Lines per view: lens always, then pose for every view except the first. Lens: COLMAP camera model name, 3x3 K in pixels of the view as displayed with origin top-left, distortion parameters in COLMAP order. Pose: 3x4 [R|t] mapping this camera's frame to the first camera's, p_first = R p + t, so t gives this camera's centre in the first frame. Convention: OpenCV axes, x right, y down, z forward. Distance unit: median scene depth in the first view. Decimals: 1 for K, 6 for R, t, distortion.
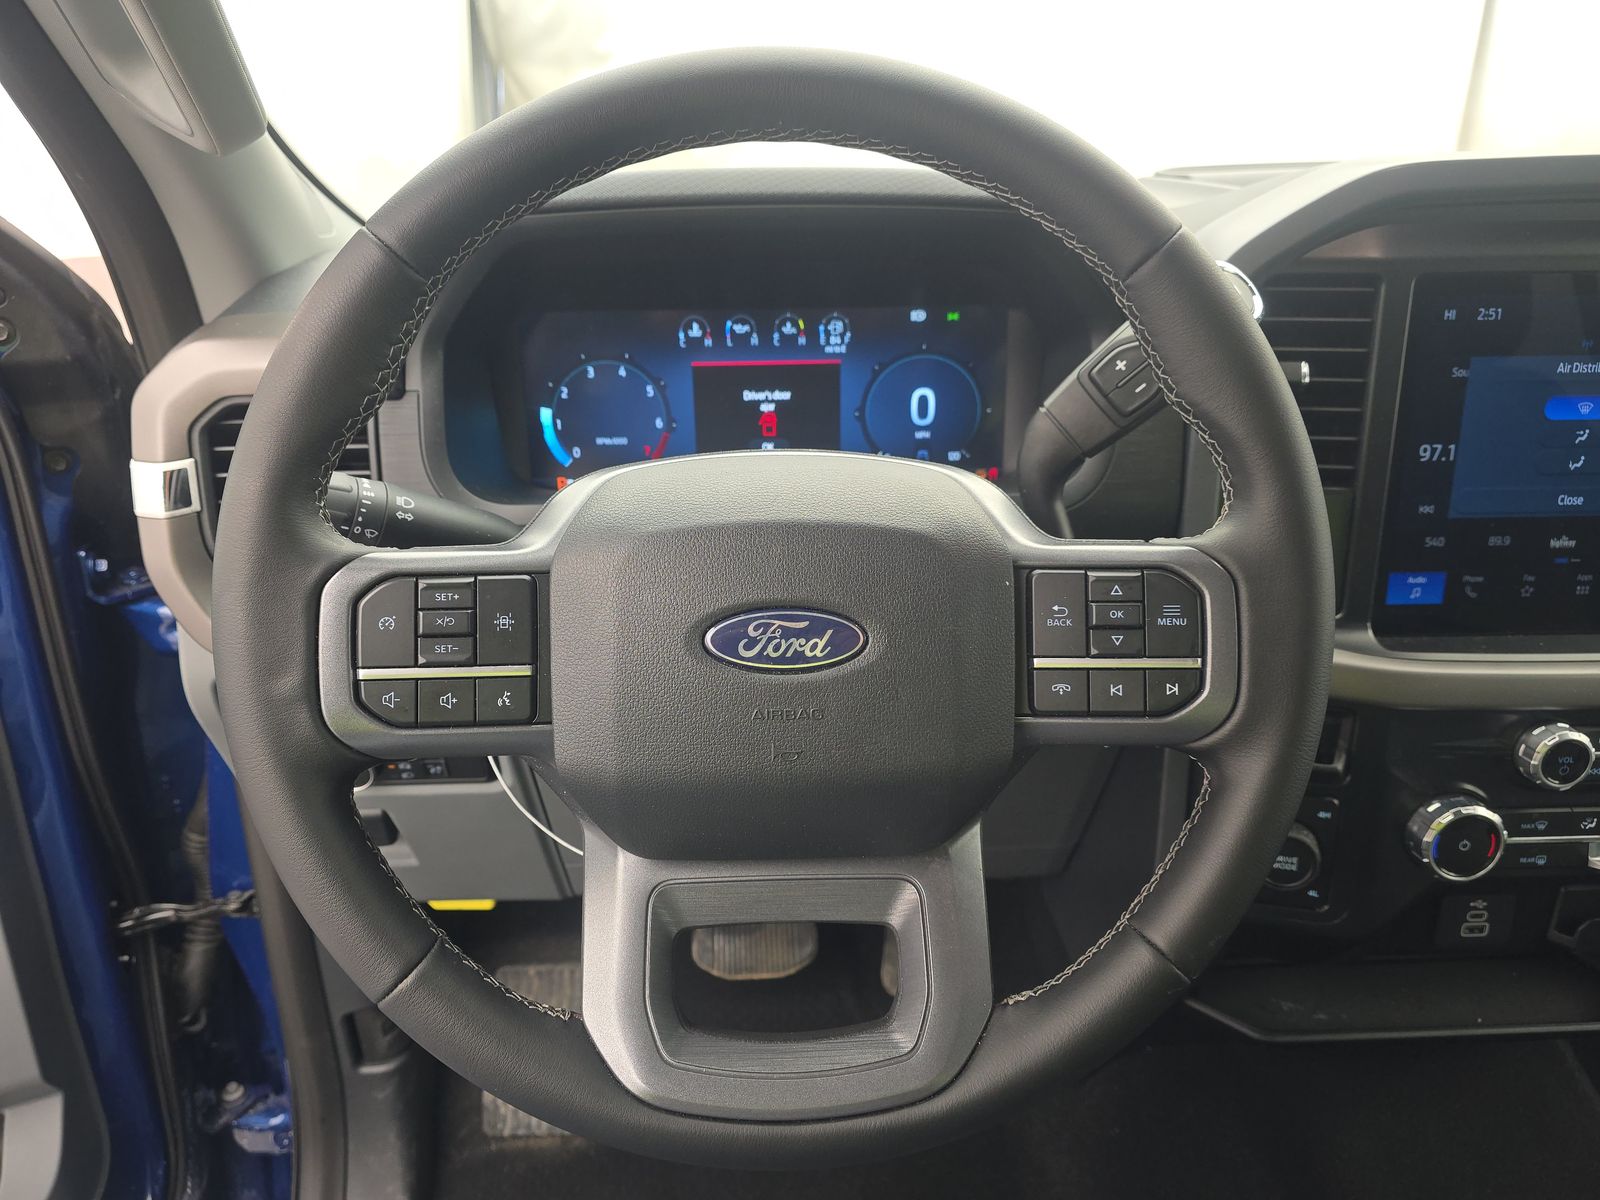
lens RADIAL K [[1091.2, 0, 798.5], [0, 1091.2, 609.9], [0, 0, 1]] dist [0.035947, -0.019865]
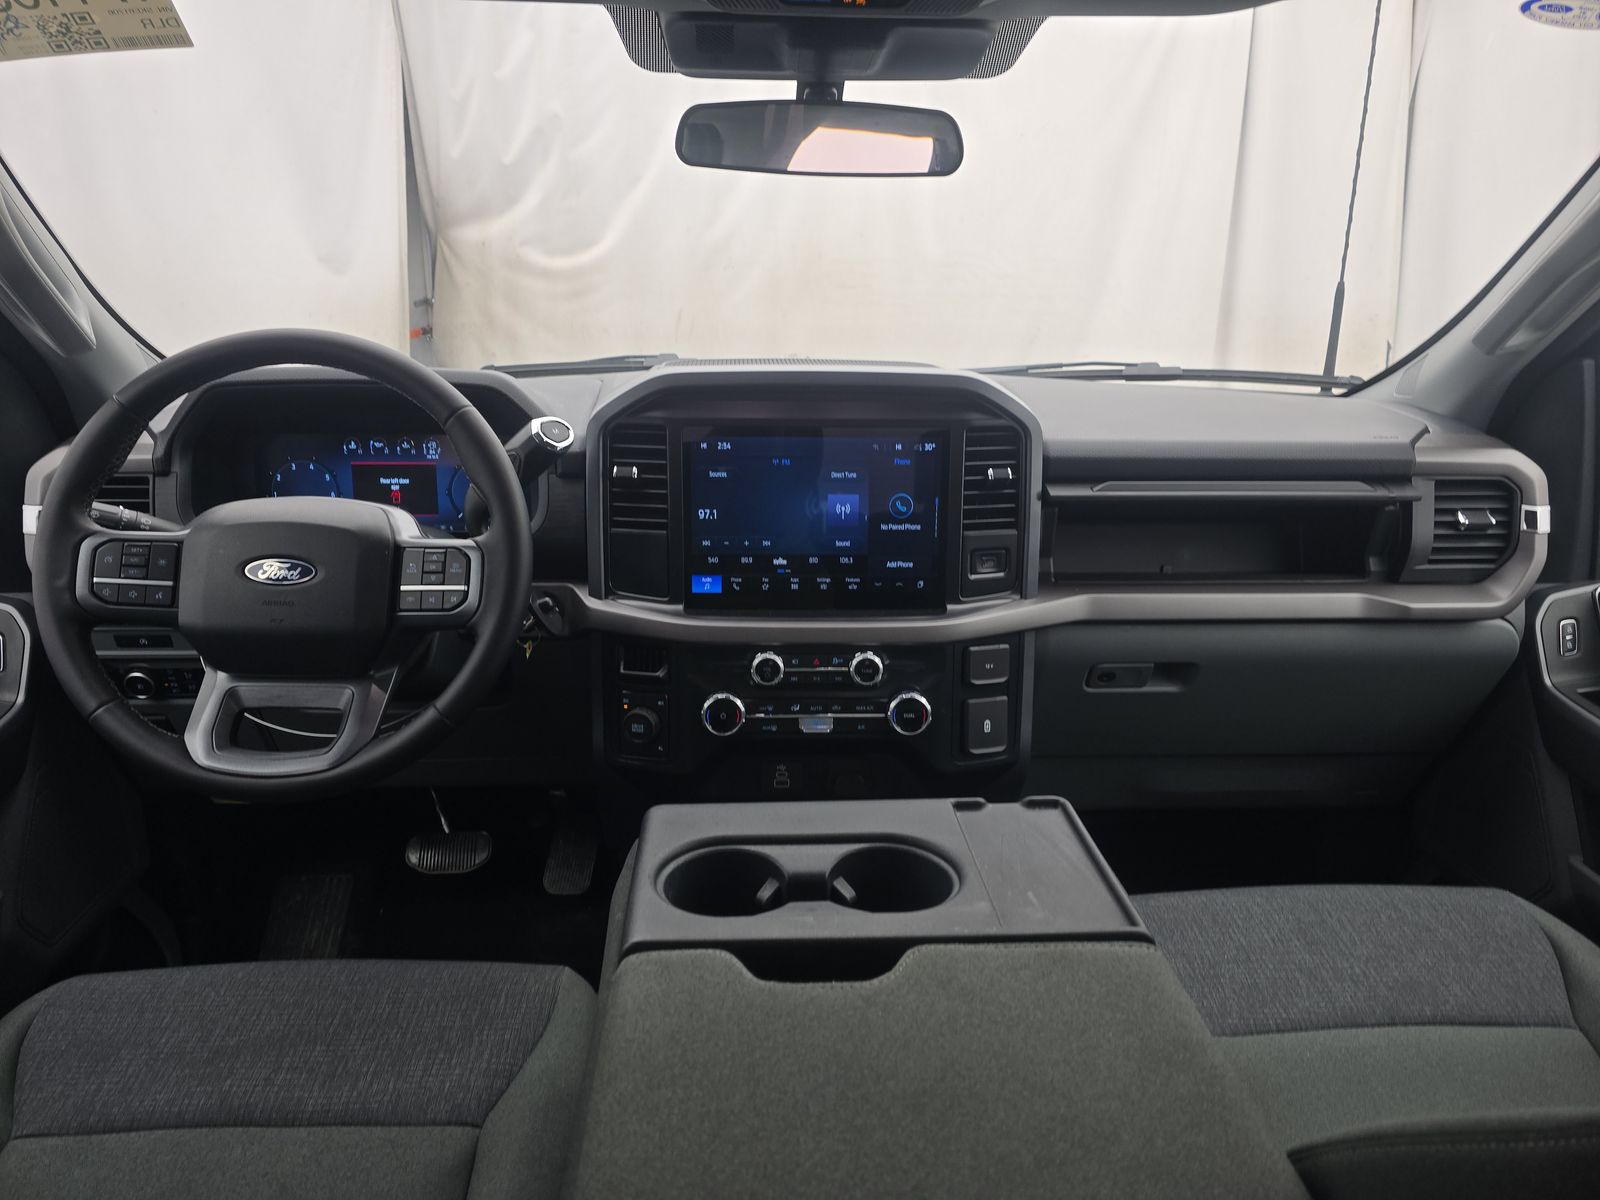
lens RADIAL K [[1091.2, 0, 810.7], [0, 1091.2, 588.2], [0, 0, 1]] dist [0.035947, -0.019865]
pose [[0.999860, 0.016693, 0.001116, 0.685275], [-0.016418, 0.991871, -0.126180, 0.208281], [-0.003213, 0.126144, 0.992007, -0.824099]]
